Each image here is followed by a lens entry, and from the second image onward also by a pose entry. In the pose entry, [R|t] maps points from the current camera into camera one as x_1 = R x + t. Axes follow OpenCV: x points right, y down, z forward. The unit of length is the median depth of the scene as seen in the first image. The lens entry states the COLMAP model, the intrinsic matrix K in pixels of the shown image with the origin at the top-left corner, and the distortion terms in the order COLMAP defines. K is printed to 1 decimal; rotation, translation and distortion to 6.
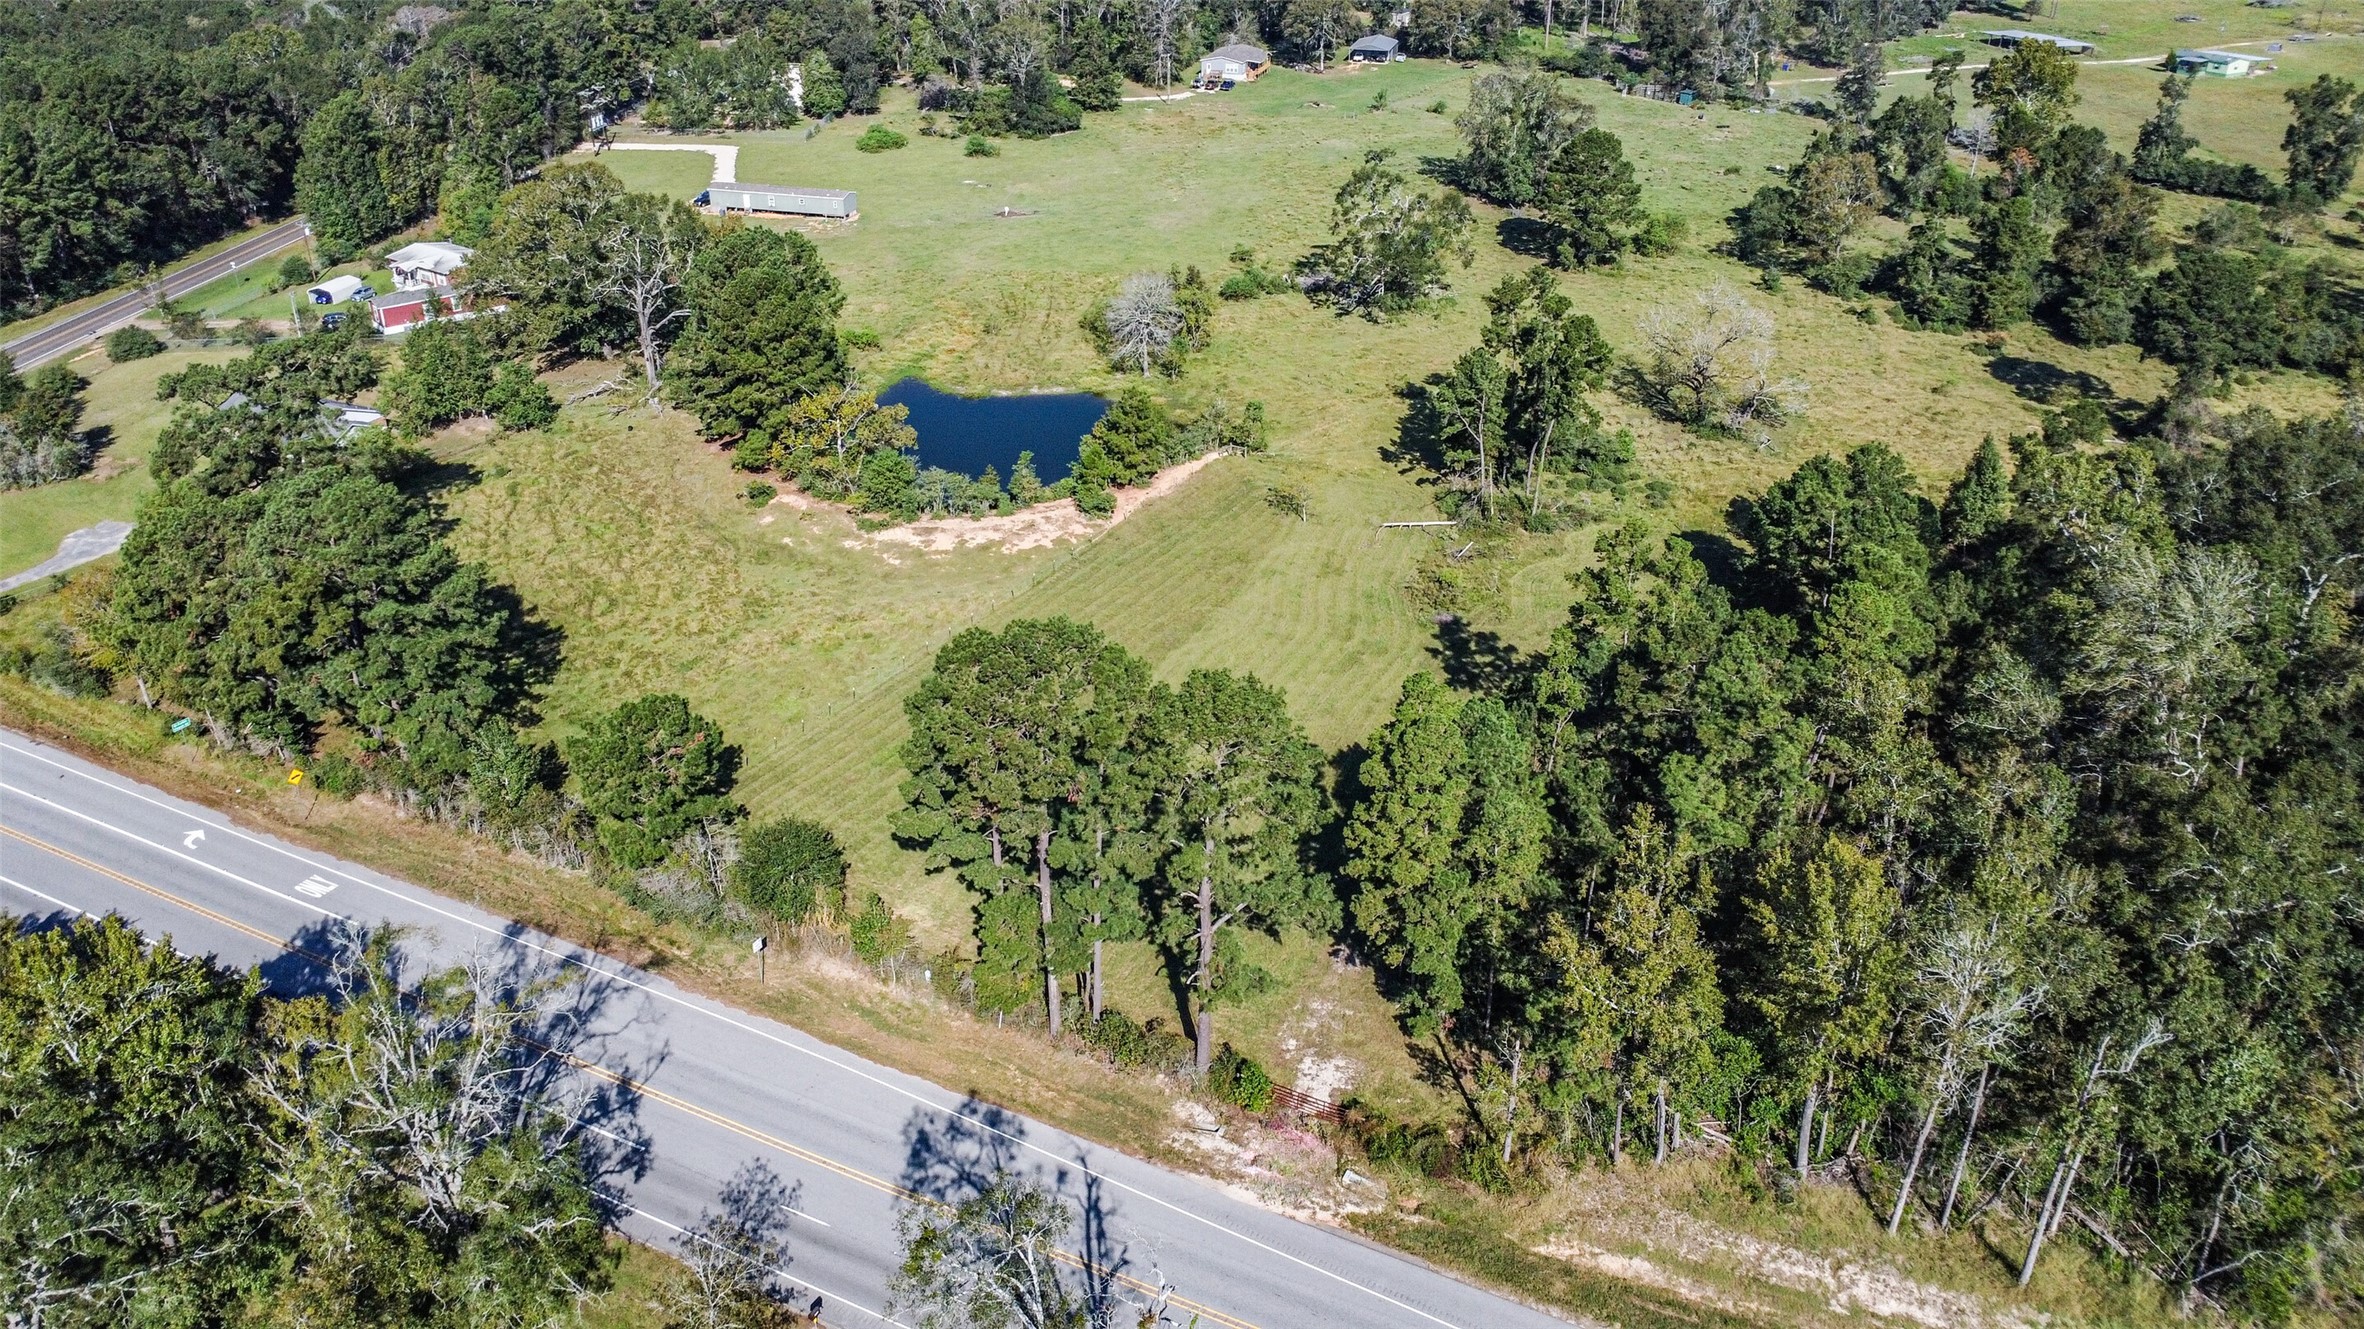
lens RADIAL K [[1694.6, 0, 1183.4], [0, 1694.6, 654.5], [0, 0, 1]] dist [-0.010233, -0.023715]
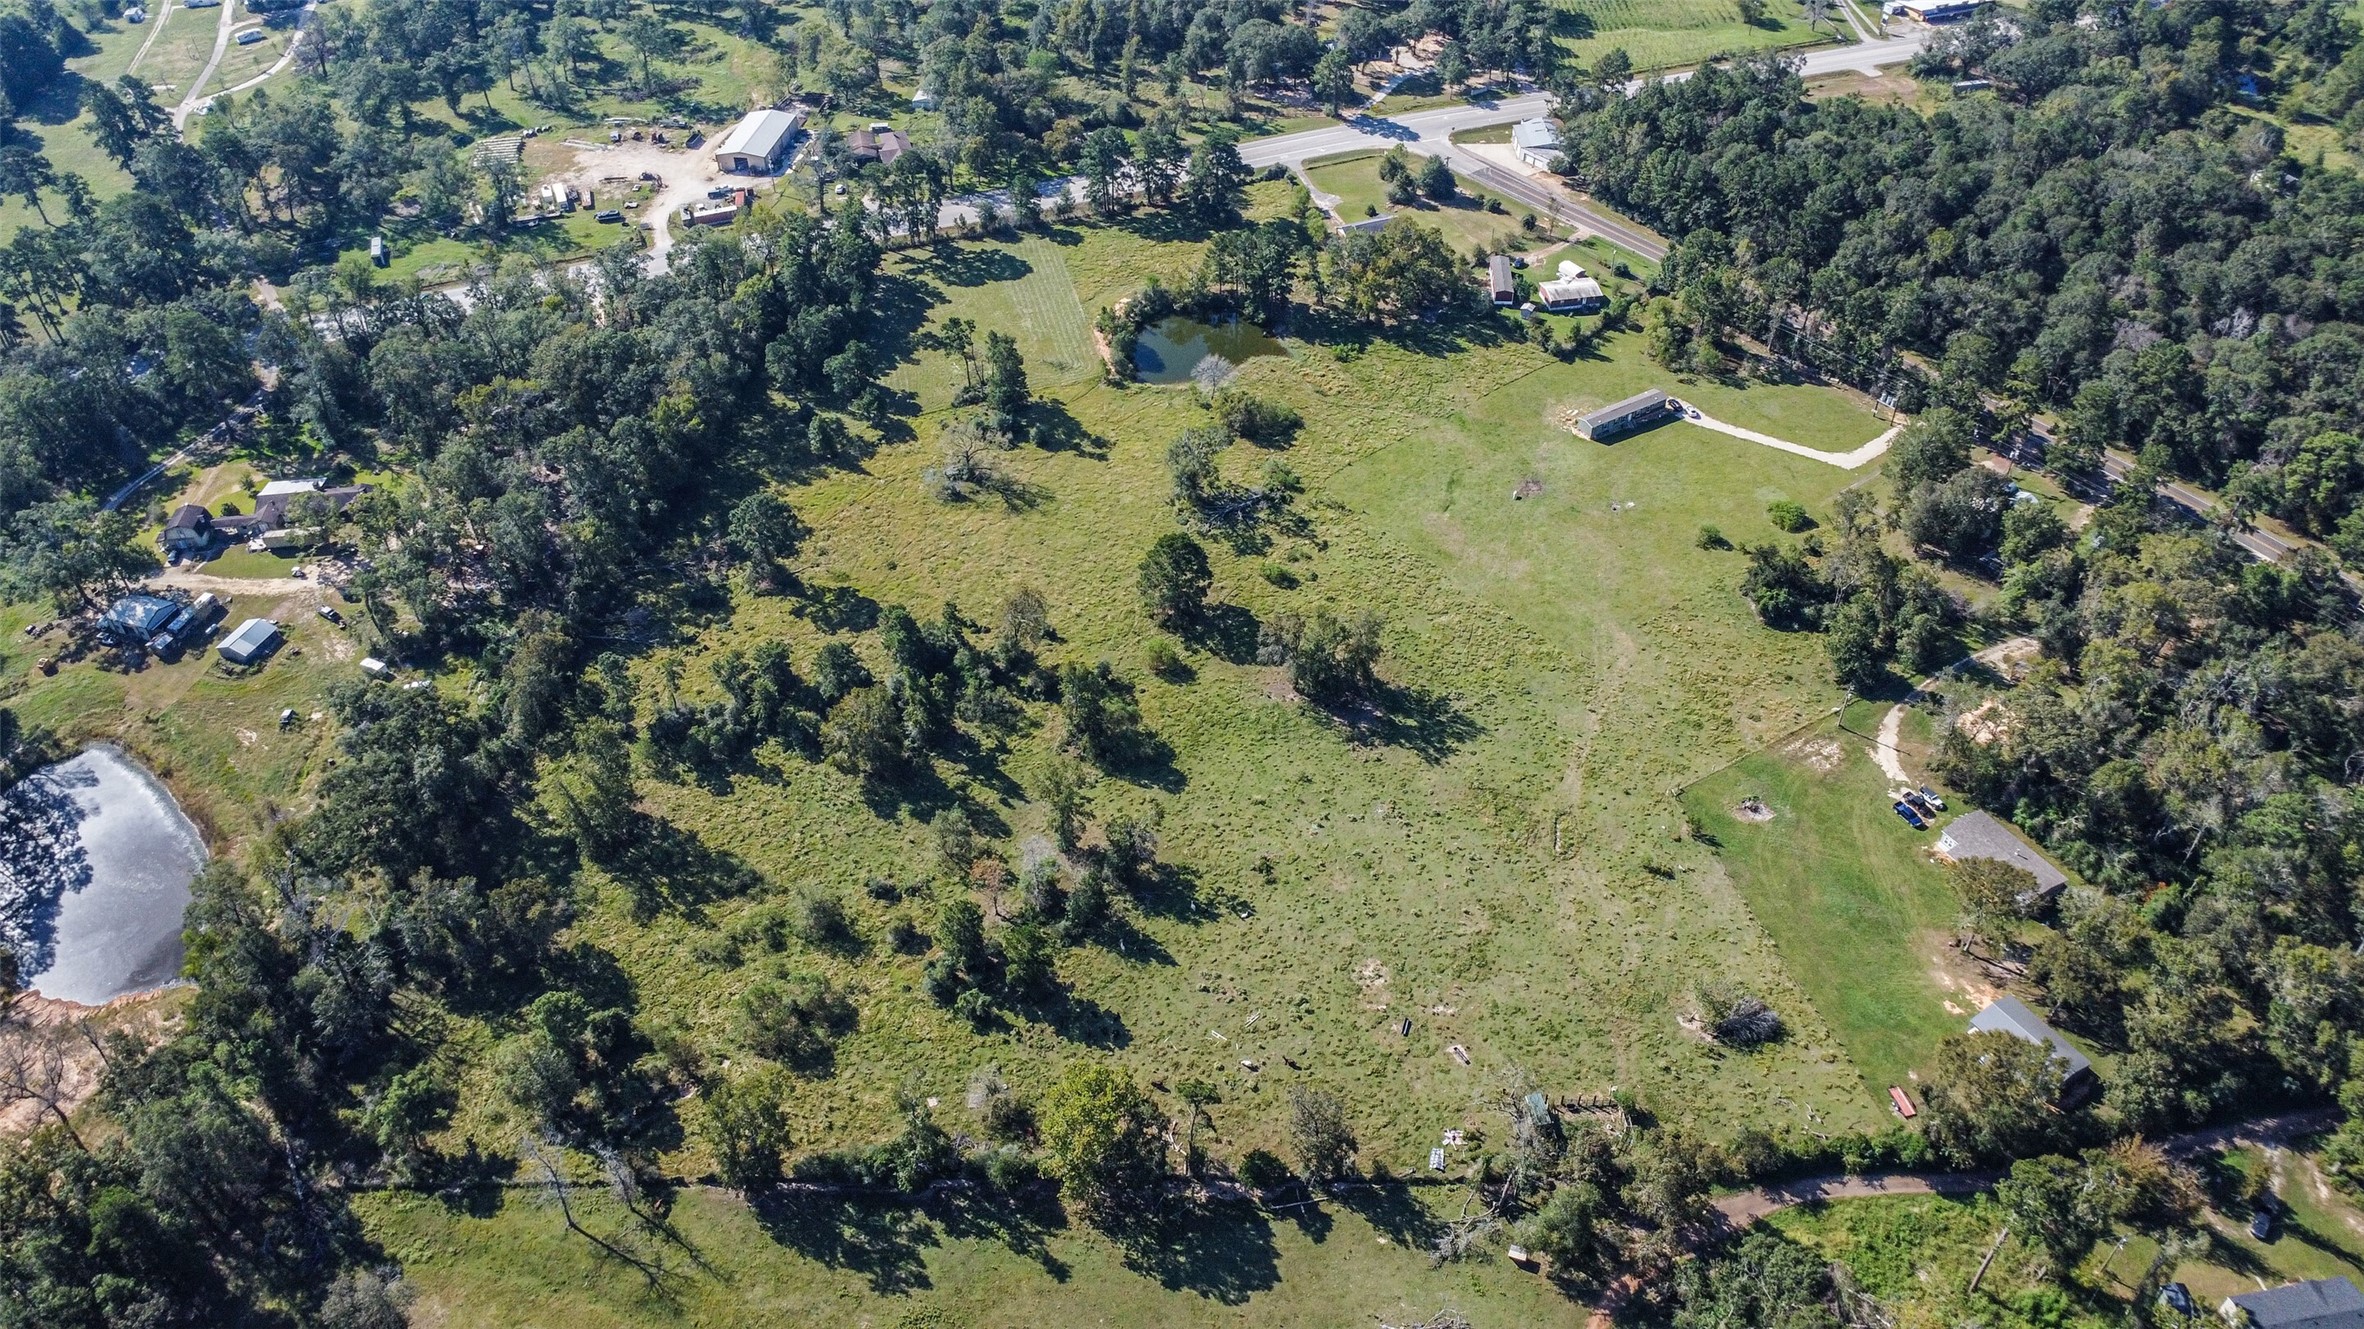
lens RADIAL K [[1694.6, 0, 1183.4], [0, 1694.6, 654.5], [0, 0, 1]] dist [-0.010233, -0.023715]
pose [[-0.701294, 0.472007, -0.534225, 0.821572], [-0.331951, 0.446972, 0.830677, -1.140261], [0.630869, 0.759886, -0.156776, 1.031735]]
